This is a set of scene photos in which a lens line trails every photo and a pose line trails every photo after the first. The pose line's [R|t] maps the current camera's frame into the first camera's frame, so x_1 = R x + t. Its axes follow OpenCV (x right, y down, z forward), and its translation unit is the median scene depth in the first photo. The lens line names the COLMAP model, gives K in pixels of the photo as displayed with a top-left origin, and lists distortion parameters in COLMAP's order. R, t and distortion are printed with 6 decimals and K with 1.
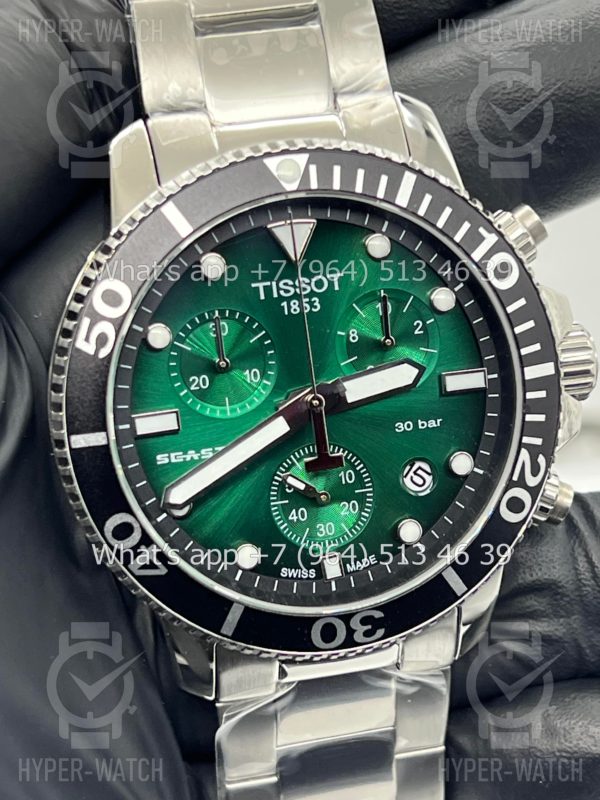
lens RADIAL K [[1855.3, 0, 303.2], [0, 1855.3, 402.4], [0, 0, 1]] dist [0.138479, 0.000000]
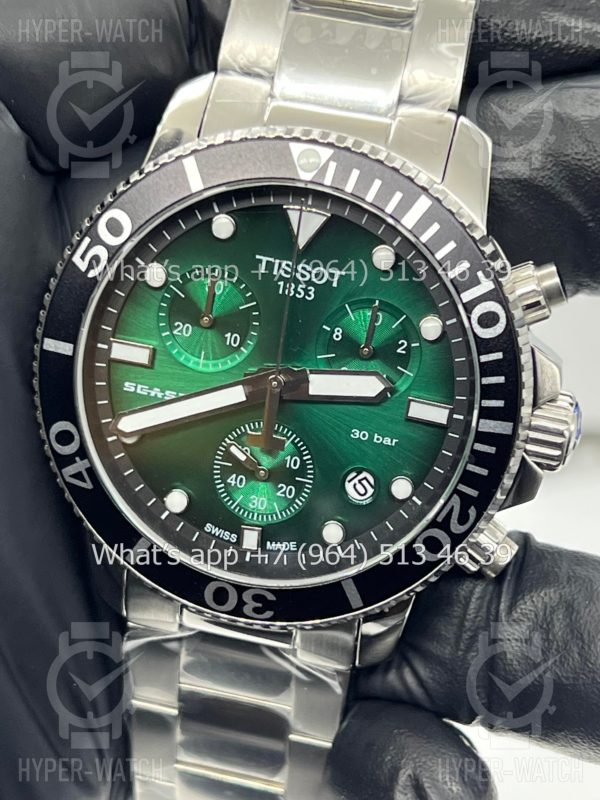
lens RADIAL K [[1855.3, 0, 303.4], [0, 1855.3, 418.8], [0, 0, 1]] dist [0.138479, 0.000000]
pose [[0.896485, 0.329580, -0.296129, 0.331239], [-0.312992, 0.944128, 0.103244, -0.092335], [0.313610, 0.000129, 0.949552, 0.023005]]
